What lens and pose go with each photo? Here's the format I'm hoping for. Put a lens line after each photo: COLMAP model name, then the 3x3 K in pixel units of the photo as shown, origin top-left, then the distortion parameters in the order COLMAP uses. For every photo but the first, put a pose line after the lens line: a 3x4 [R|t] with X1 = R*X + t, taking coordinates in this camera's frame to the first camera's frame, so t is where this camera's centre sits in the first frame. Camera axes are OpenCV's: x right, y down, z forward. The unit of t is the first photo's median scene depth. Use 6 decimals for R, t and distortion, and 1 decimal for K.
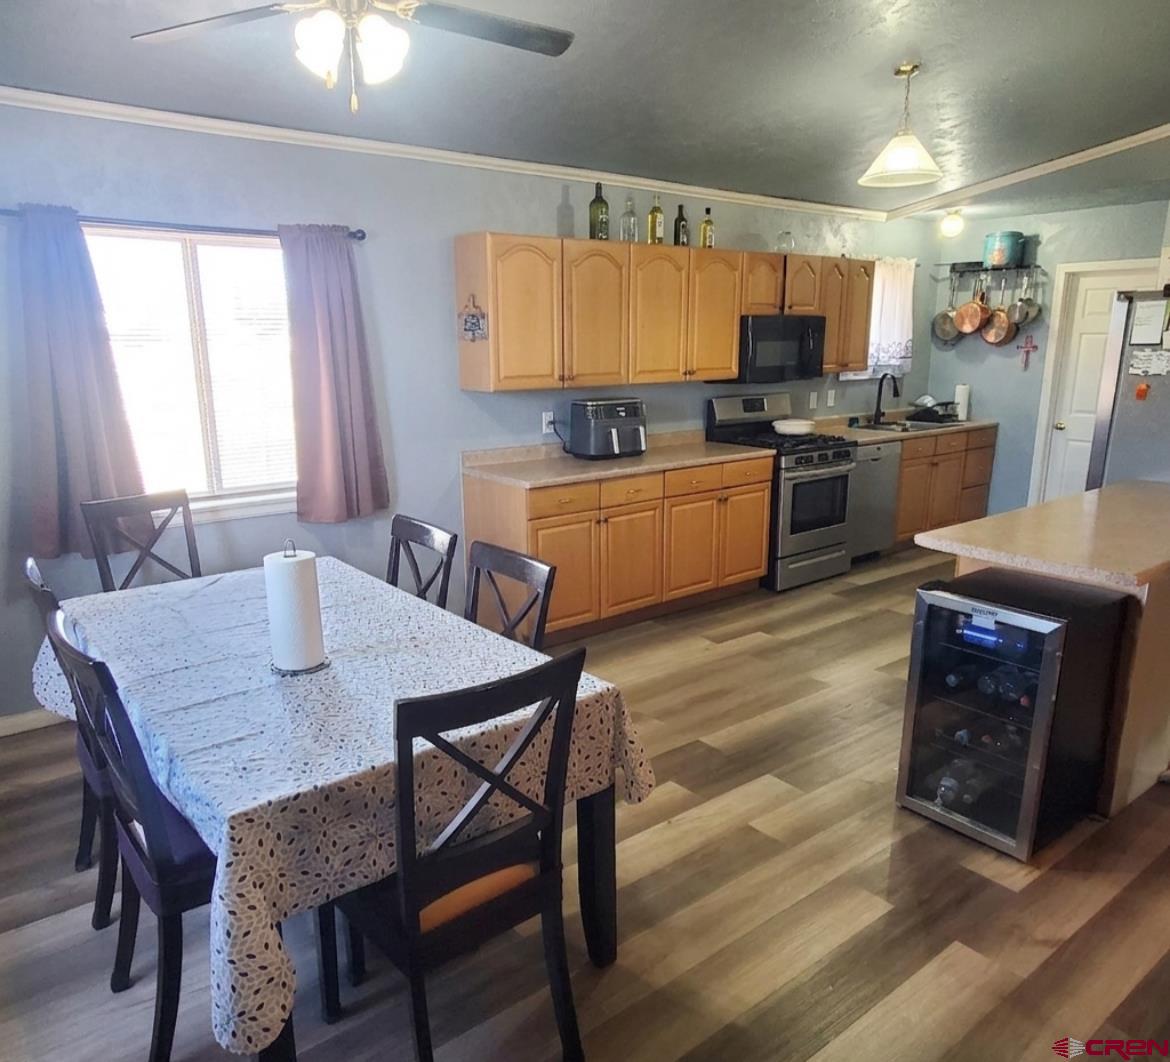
lens RADIAL K [[879.1, 0, 585.0], [0, 879.1, 531.0], [0, 0, 1]] dist [0.003452, -0.000100]
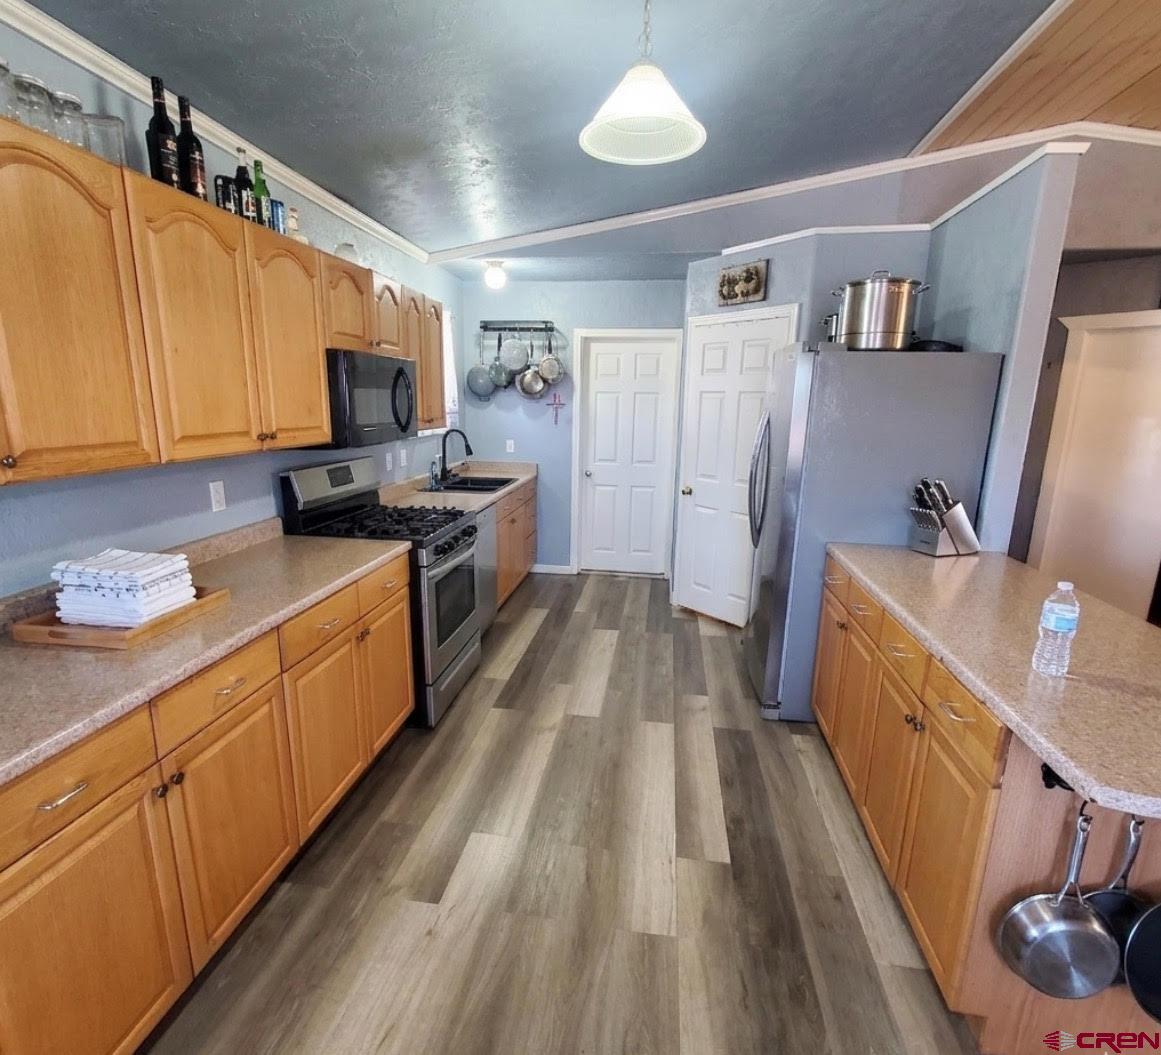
lens RADIAL K [[610.5, 0, 581.0], [0, 610.5, 548.5], [0, 0, 1]] dist [0.001262, 0.000059]
pose [[0.727462, -0.143005, 0.671080, -0.015470], [0.124254, 0.989326, 0.076129, -0.104525], [-0.674803, 0.028004, 0.737466, 0.524751]]
